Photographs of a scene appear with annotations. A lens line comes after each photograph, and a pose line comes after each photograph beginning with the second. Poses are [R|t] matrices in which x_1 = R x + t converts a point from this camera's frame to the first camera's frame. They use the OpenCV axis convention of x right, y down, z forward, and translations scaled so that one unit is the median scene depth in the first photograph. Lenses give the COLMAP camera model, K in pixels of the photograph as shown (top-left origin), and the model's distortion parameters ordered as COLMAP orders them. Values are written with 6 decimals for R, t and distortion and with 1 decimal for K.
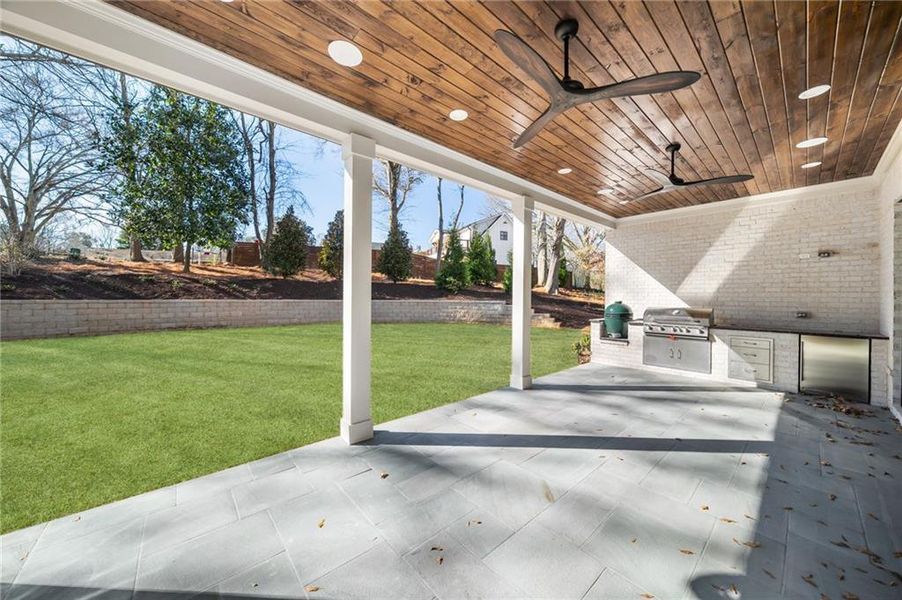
lens RADIAL K [[309.3, 0, 451.0], [0, 309.3, 300.0], [0, 0, 1]] dist [-0.000302, -0.000083]
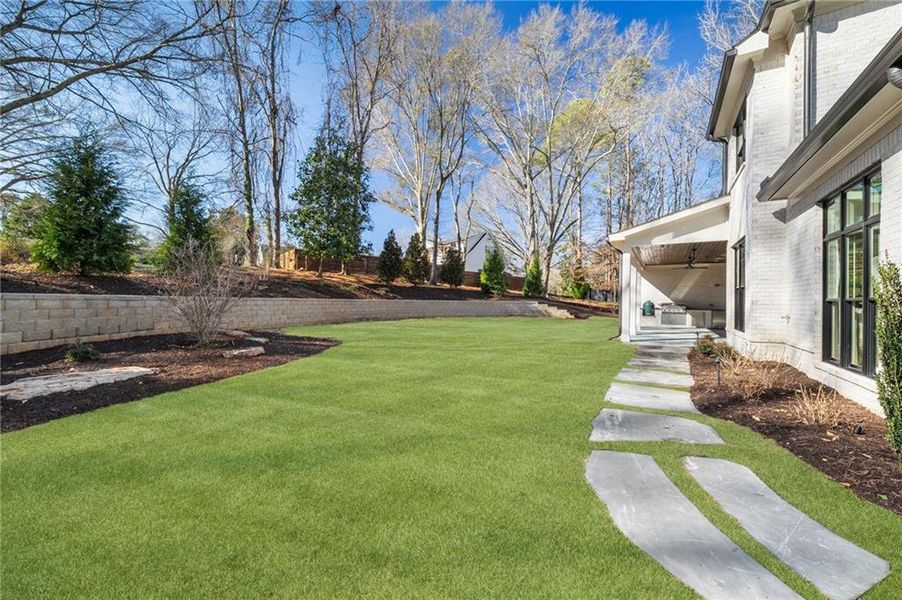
lens RADIAL K [[309.3, 0, 451.0], [0, 309.3, 300.0], [0, 0, 1]] dist [-0.000302, -0.000083]
pose [[0.972174, 0.003046, 0.234239, -1.865802], [-0.000936, 0.999958, -0.009120, 0.026316], [-0.234257, 0.008647, 0.972136, -1.234108]]
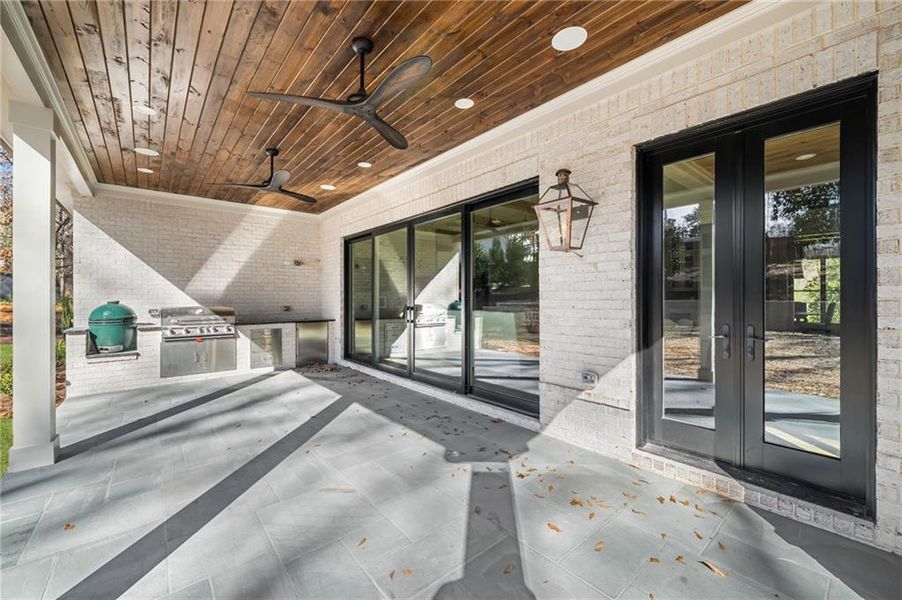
lens RADIAL K [[353.1, 0, 451.8], [0, 353.1, 296.9], [0, 0, 1]] dist [-0.000105, -0.000024]
pose [[0.039860, -0.004828, 0.999194, -0.279865], [0.014083, 0.999892, 0.004269, 0.002933], [-0.999106, 0.013902, 0.039923, 0.216416]]
